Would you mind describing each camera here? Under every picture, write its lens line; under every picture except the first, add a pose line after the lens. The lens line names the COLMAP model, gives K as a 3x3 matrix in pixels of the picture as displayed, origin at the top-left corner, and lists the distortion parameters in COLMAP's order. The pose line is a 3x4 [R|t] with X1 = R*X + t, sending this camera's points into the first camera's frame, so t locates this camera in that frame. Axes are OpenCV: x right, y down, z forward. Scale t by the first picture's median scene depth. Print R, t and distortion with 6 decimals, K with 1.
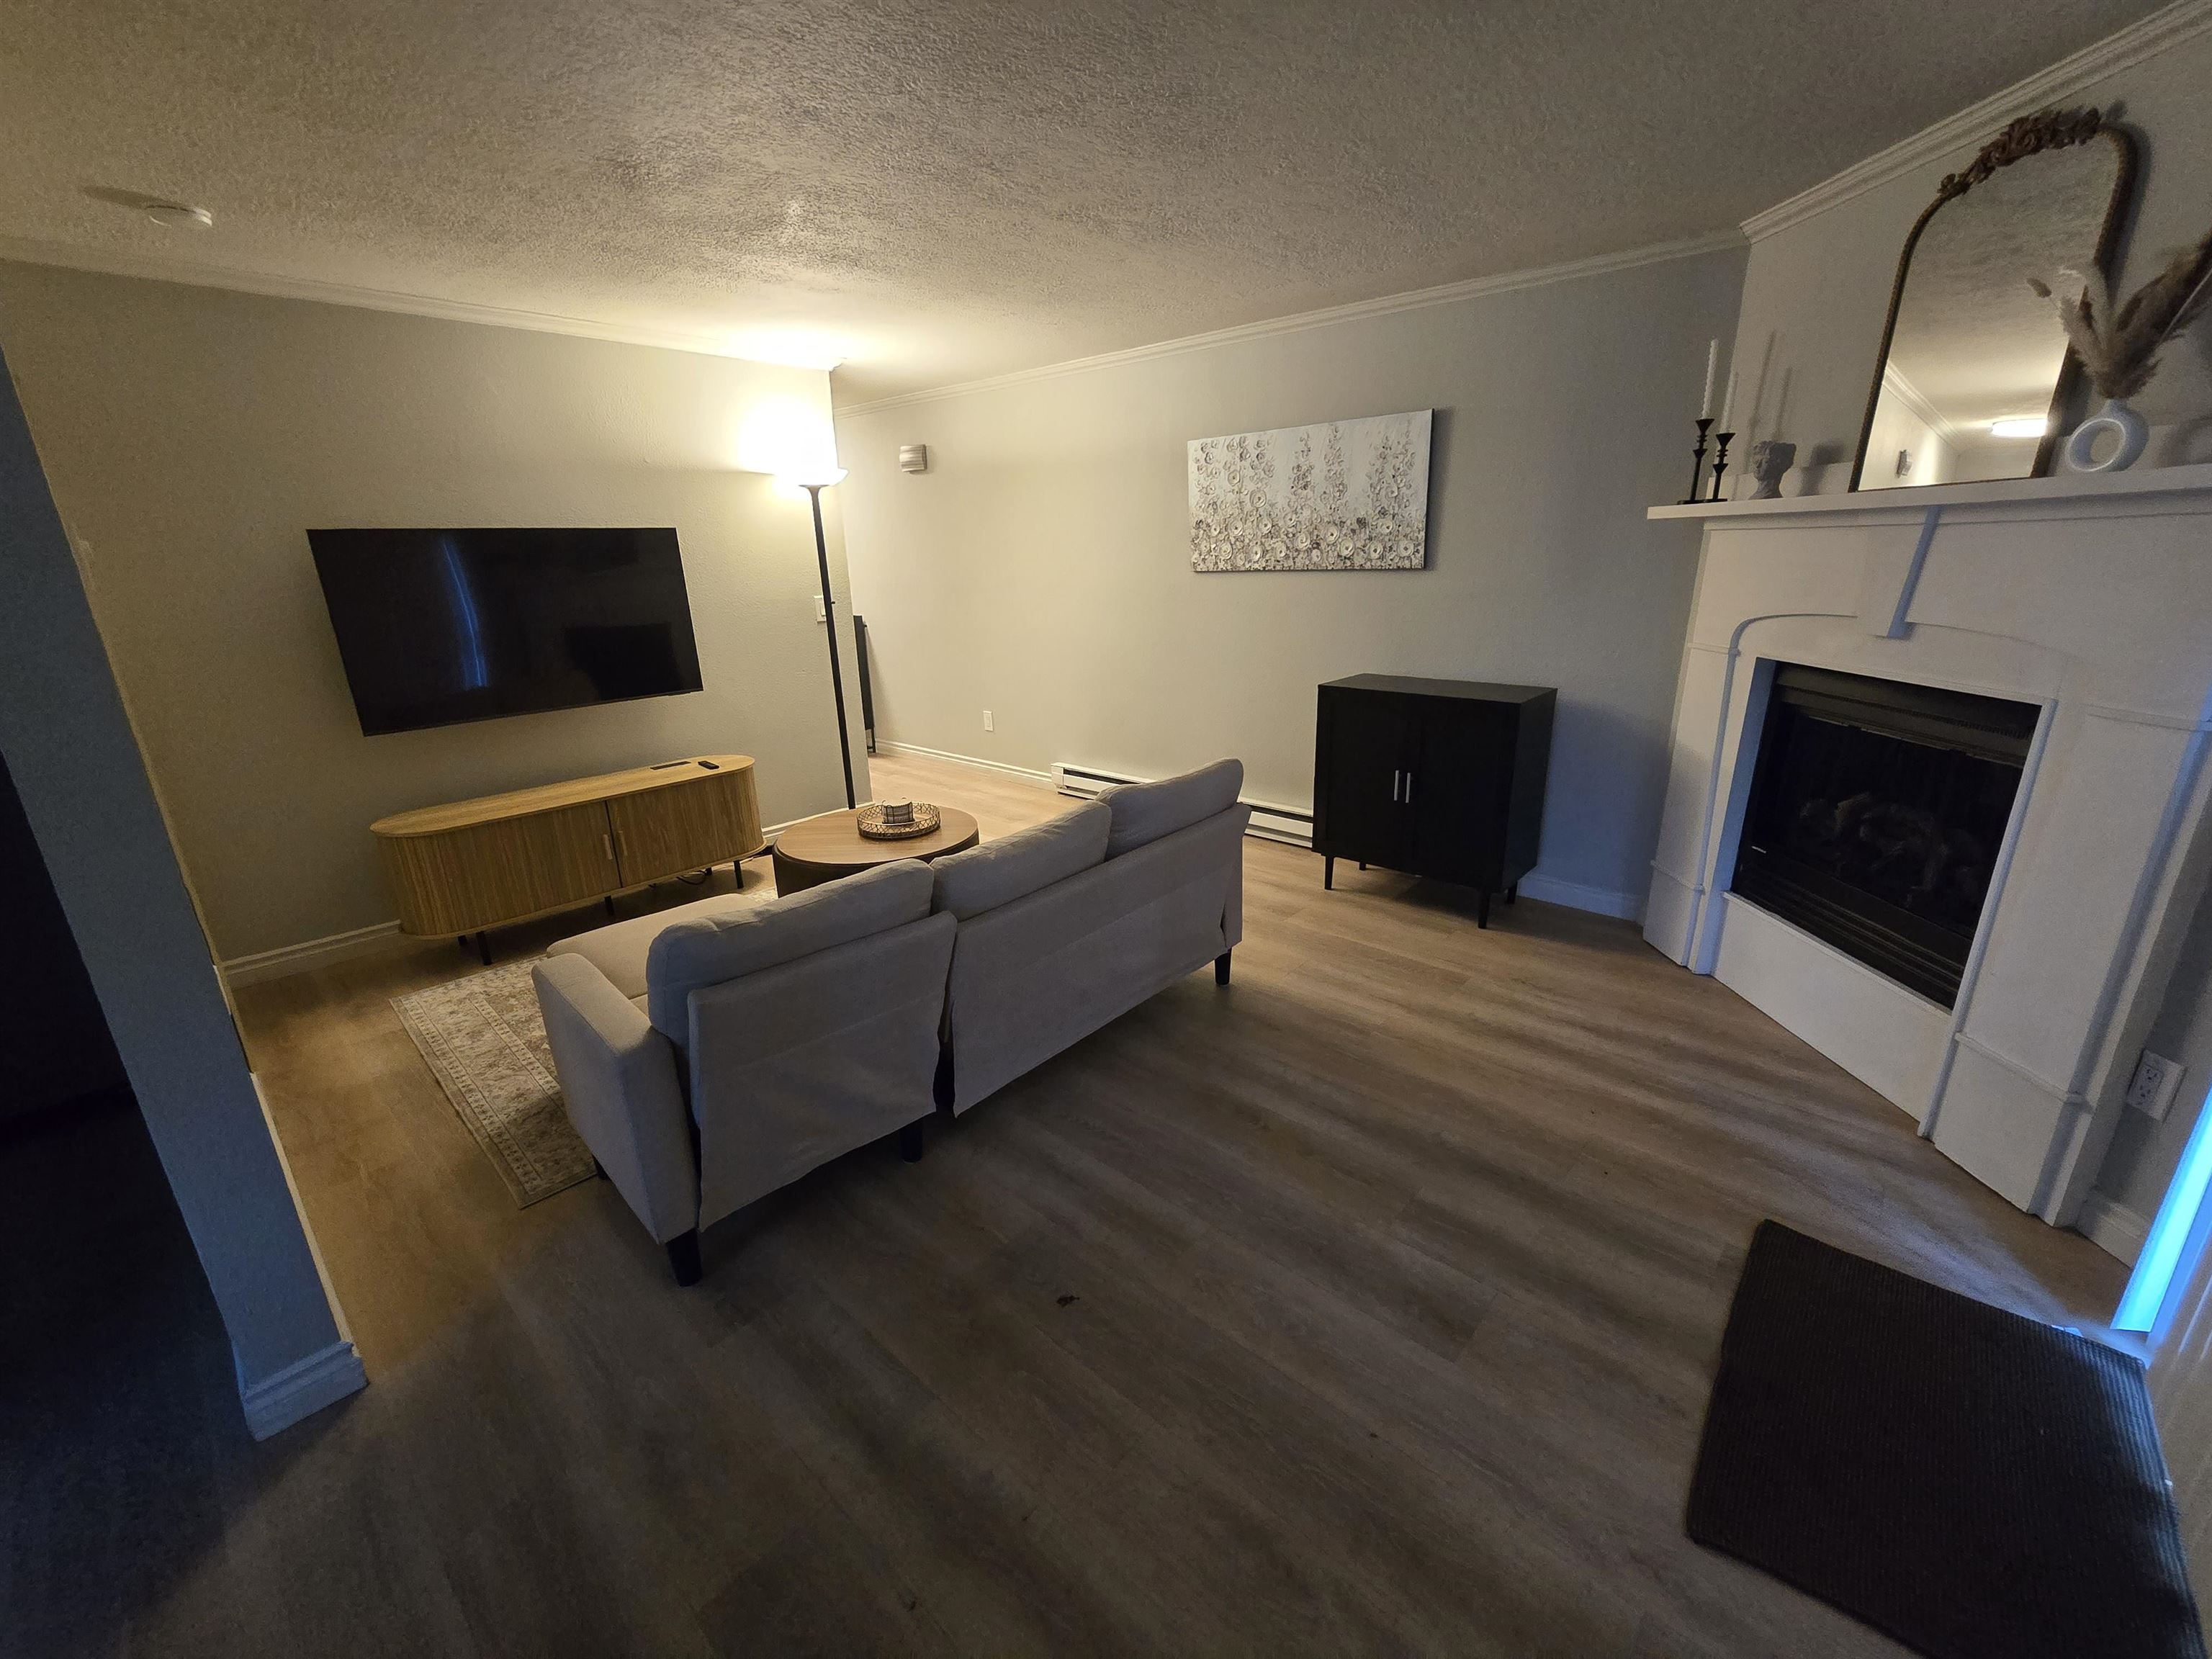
lens RADIAL K [[905.7, 0, 1124.1], [0, 905.7, 831.3], [0, 0, 1]] dist [-0.007650, 0.002675]
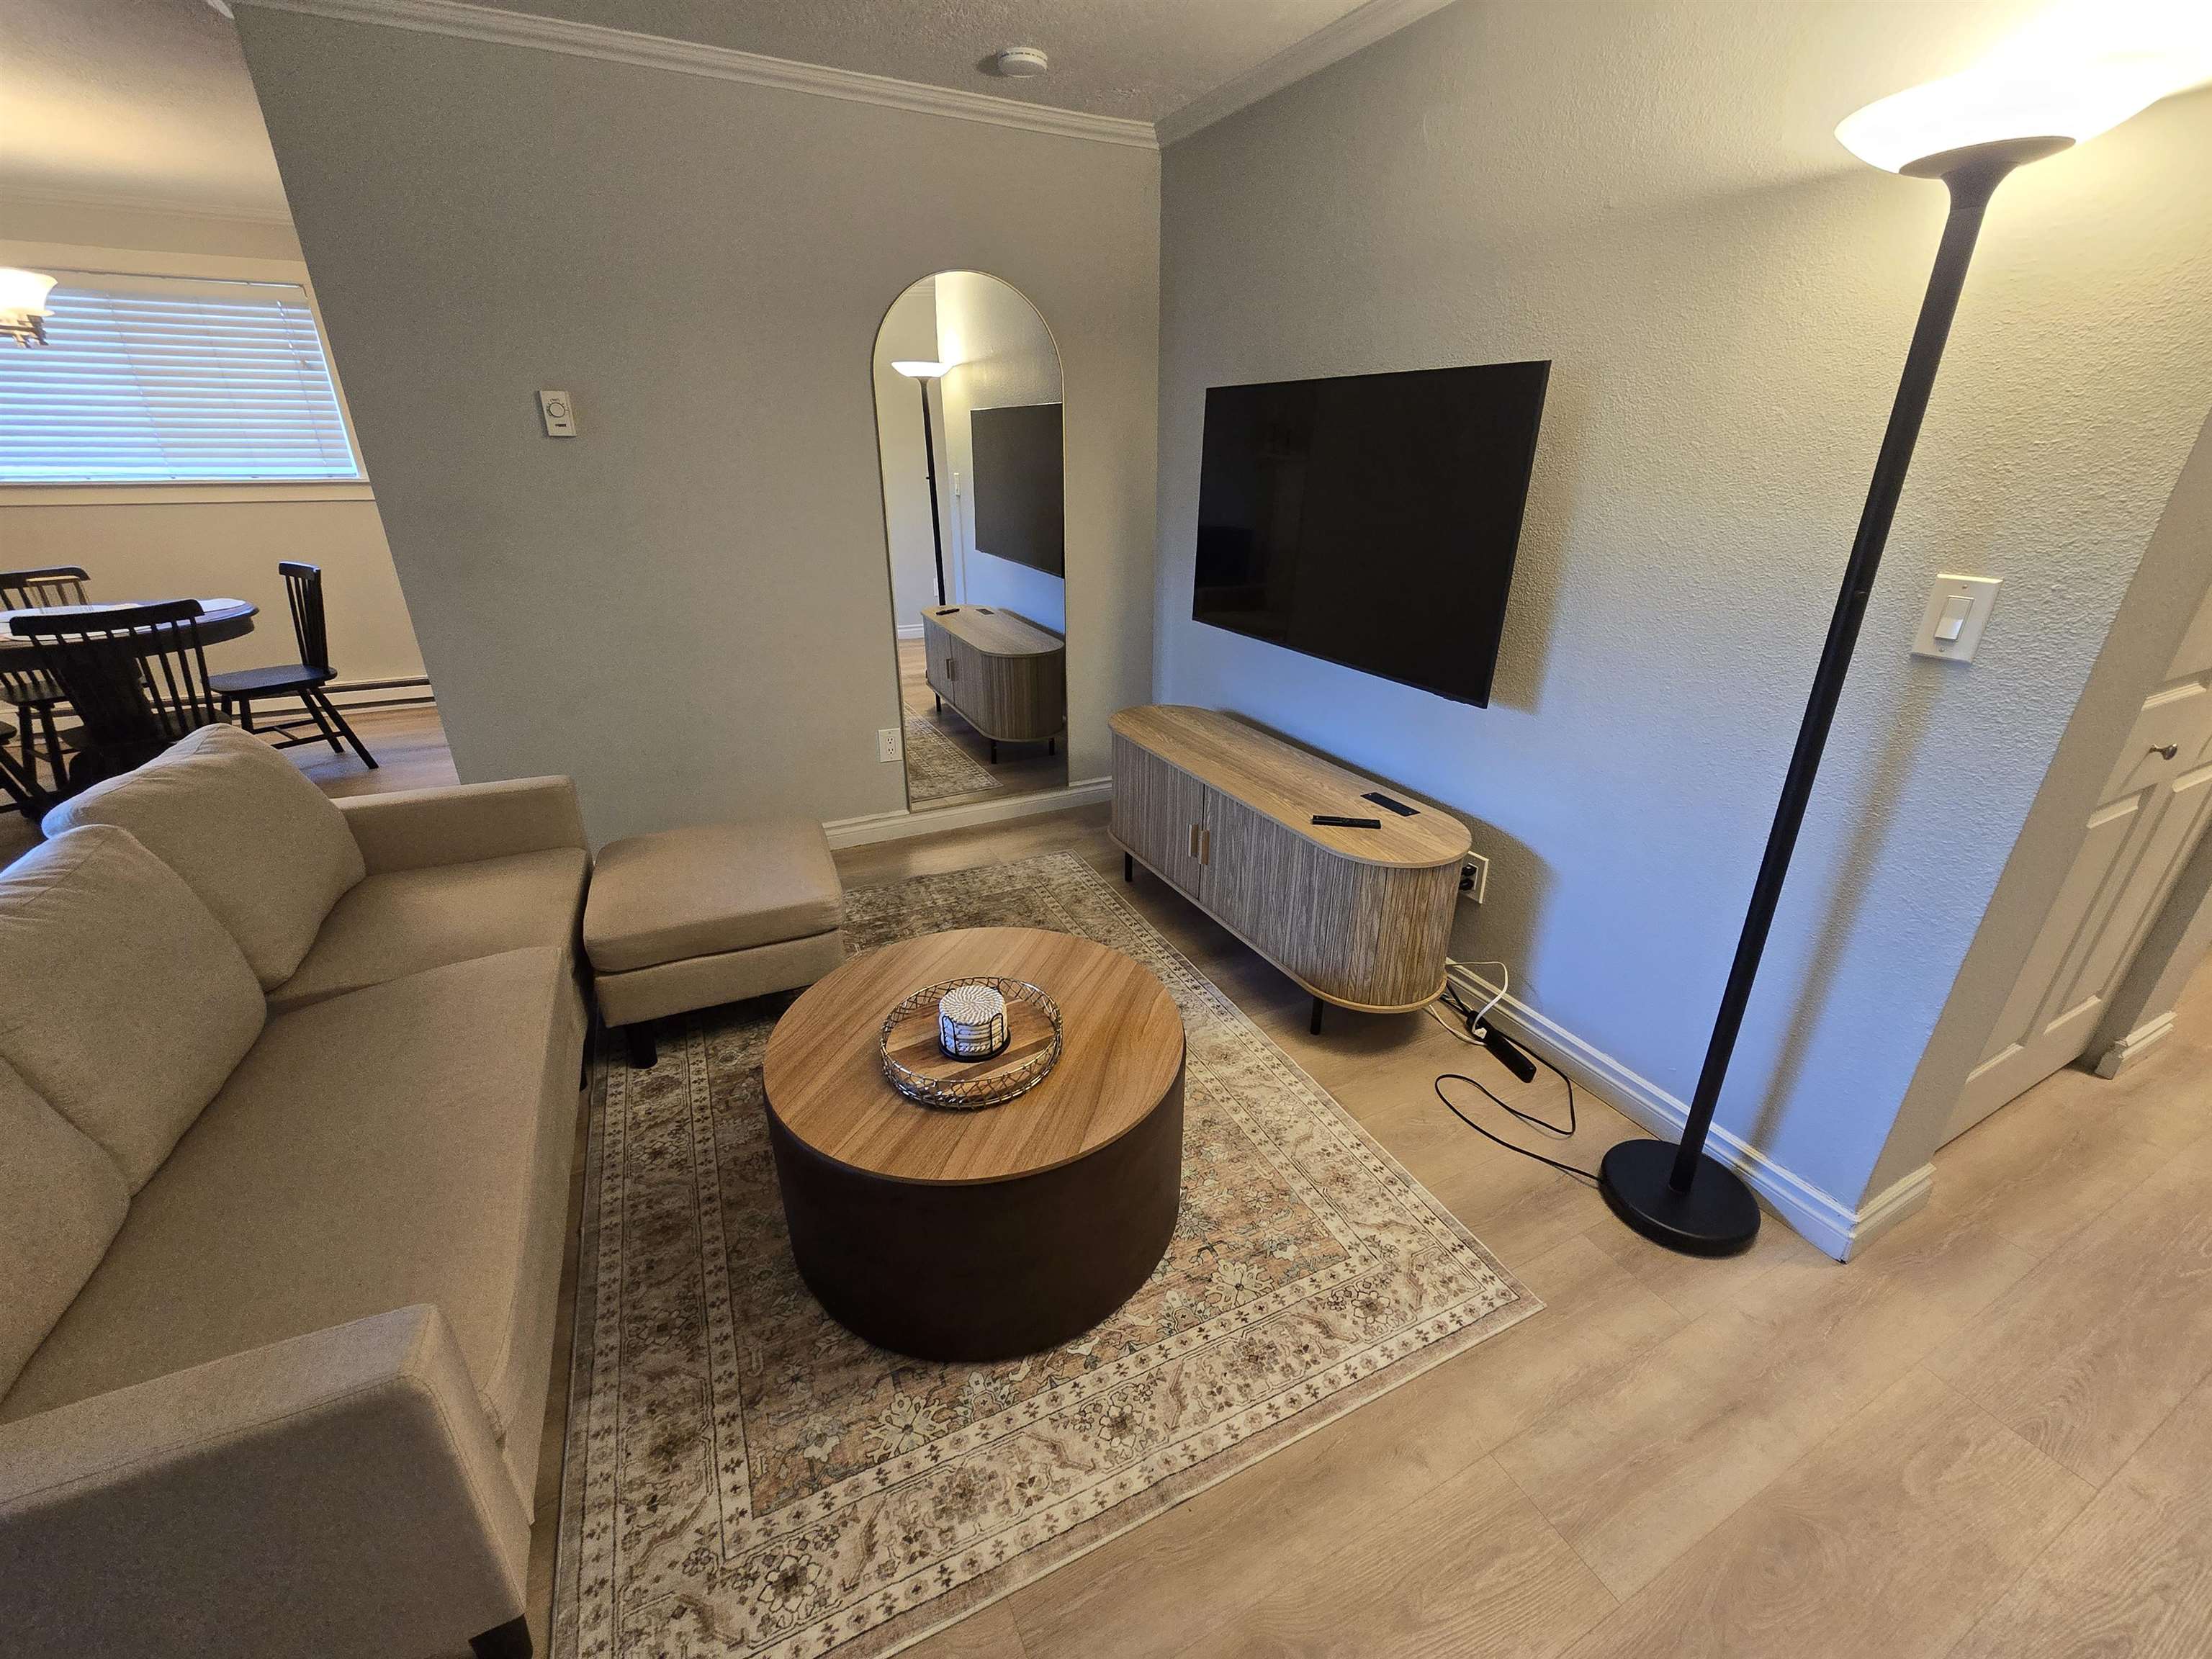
lens RADIAL K [[905.7, 0, 1119.8], [0, 905.7, 831.9], [0, 0, 1]] dist [-0.007650, 0.002675]
pose [[-0.361612, 0.386643, -0.848377, 0.056278], [-0.280701, 0.822583, 0.494534, -0.288842], [0.889069, 0.416970, -0.188925, 0.941475]]
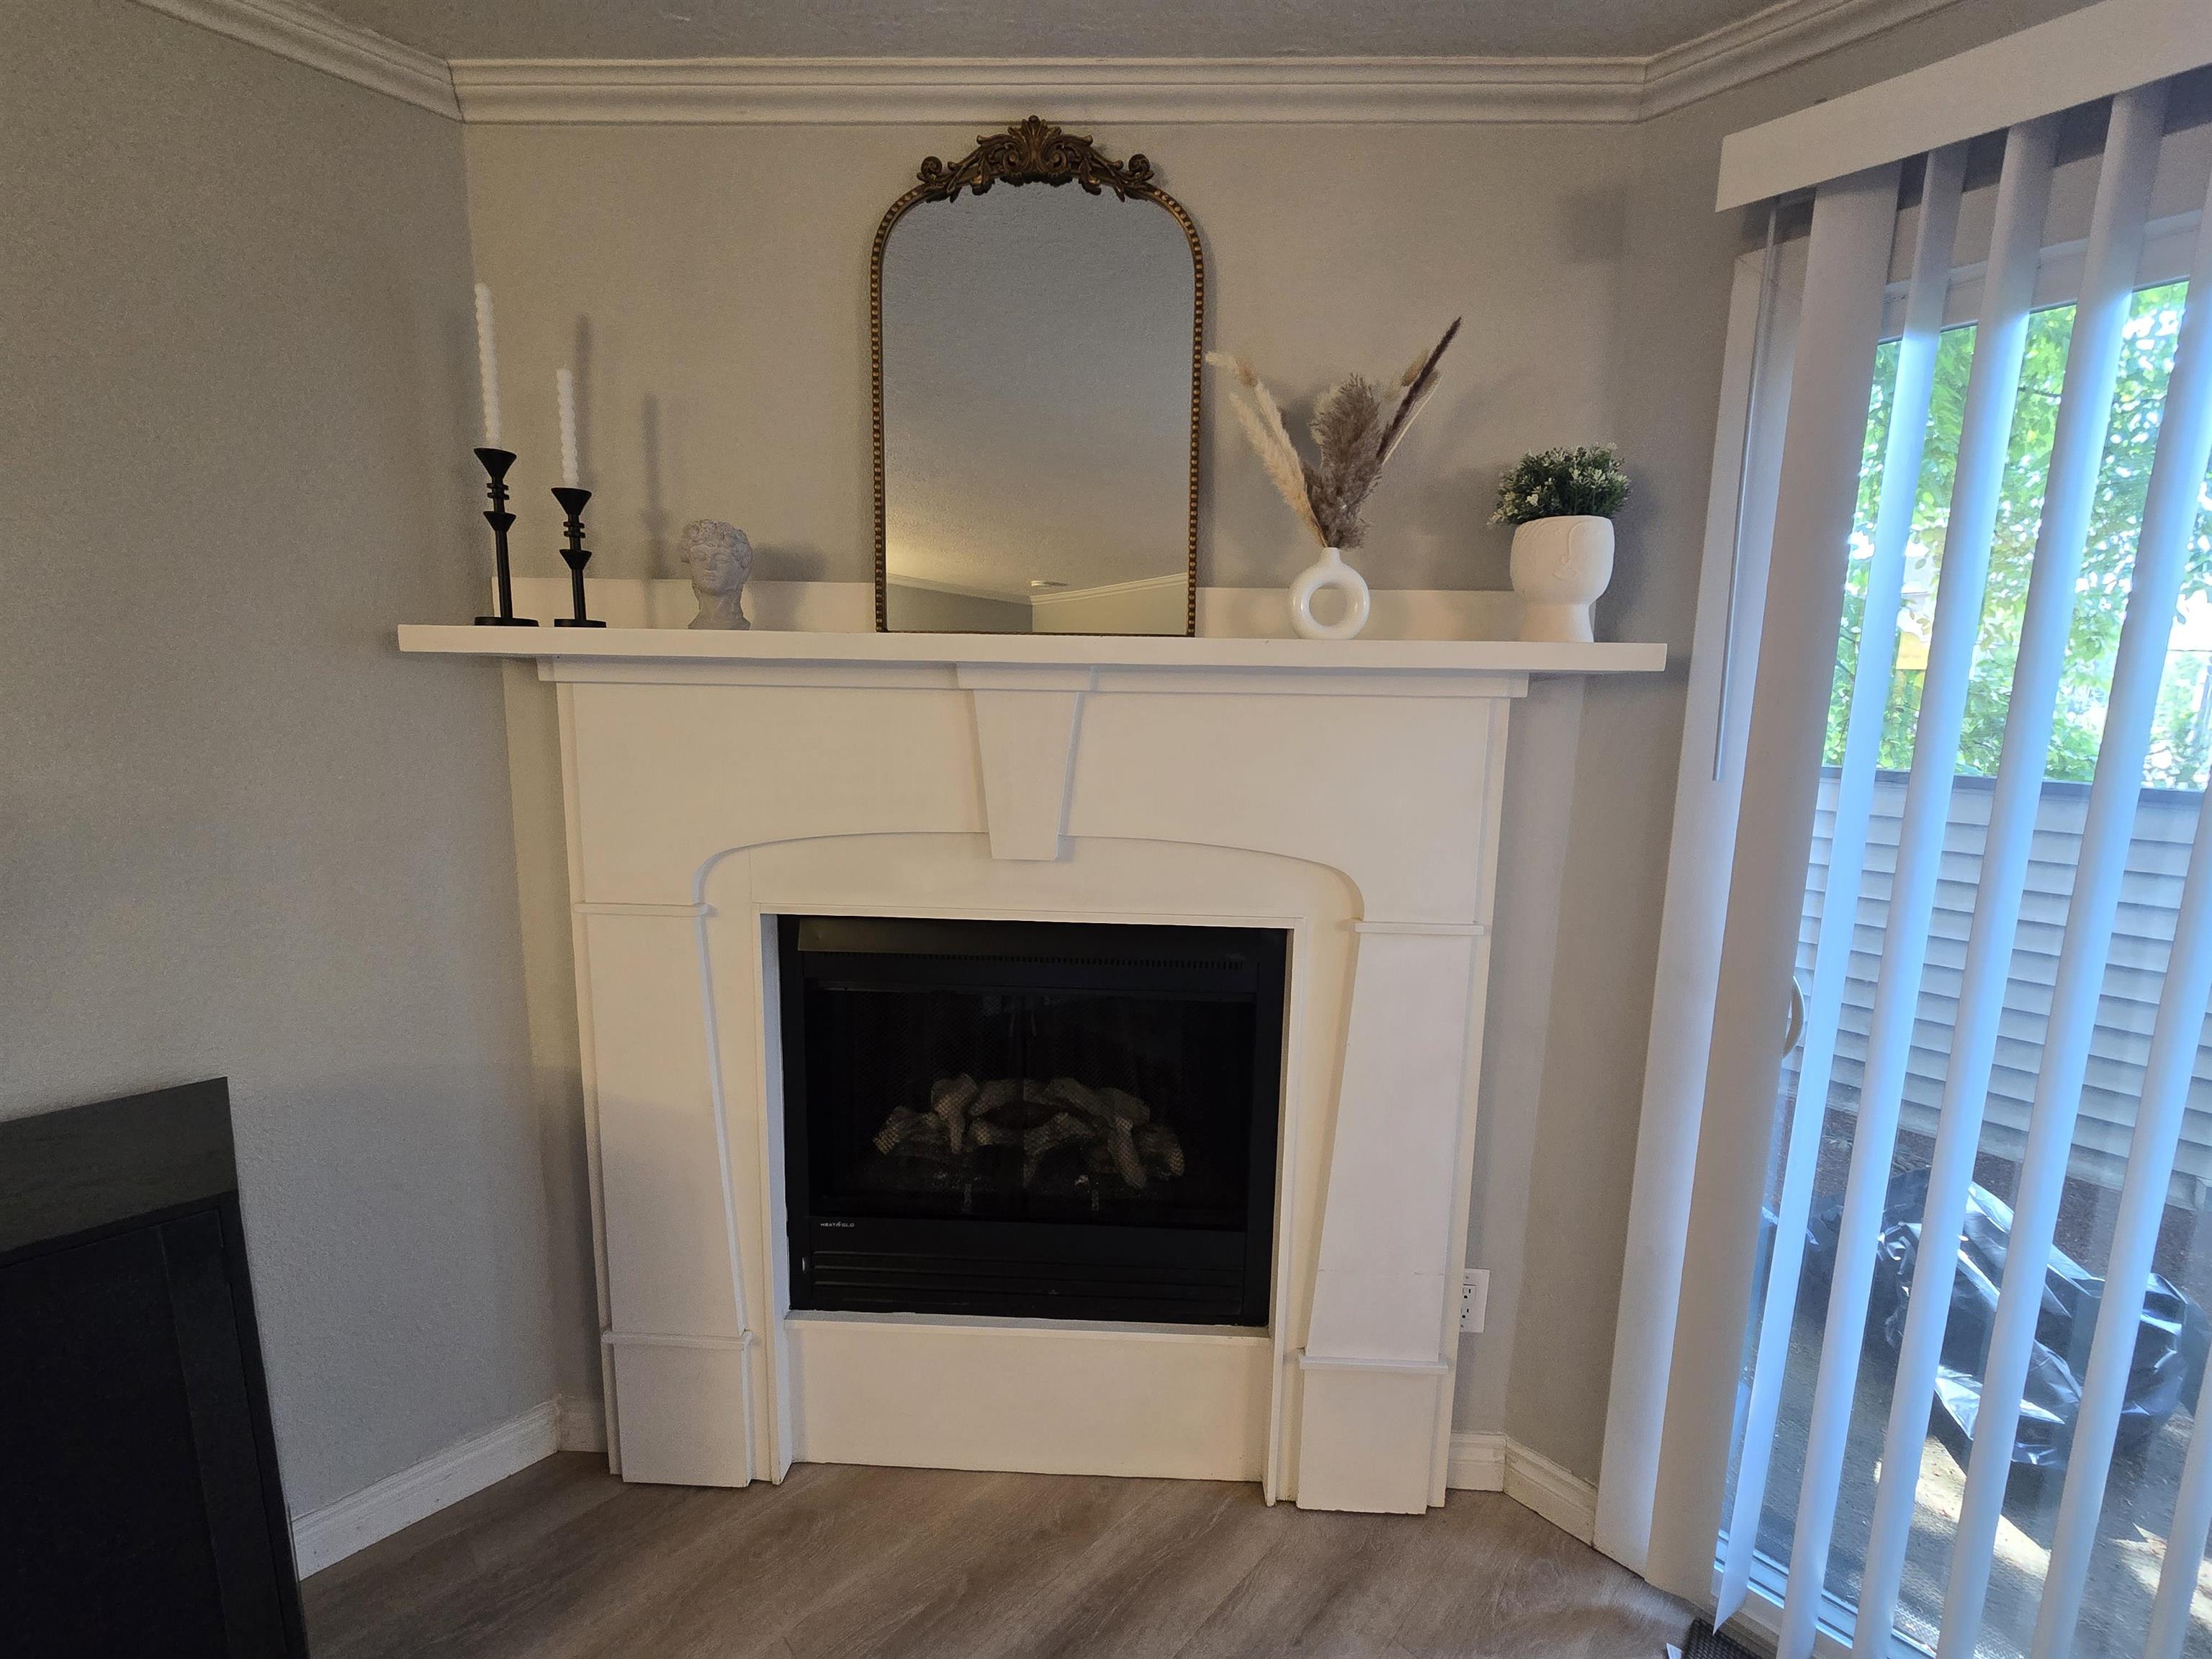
lens RADIAL K [[905.7, 0, 1112.5], [0, 905.7, 820.2], [0, 0, 1]] dist [-0.007650, 0.002675]
pose [[0.050672, -0.127234, 0.990577, 0.121685], [0.280000, 0.953883, 0.108198, -0.164780], [-0.958662, 0.271879, 0.083961, 0.494848]]
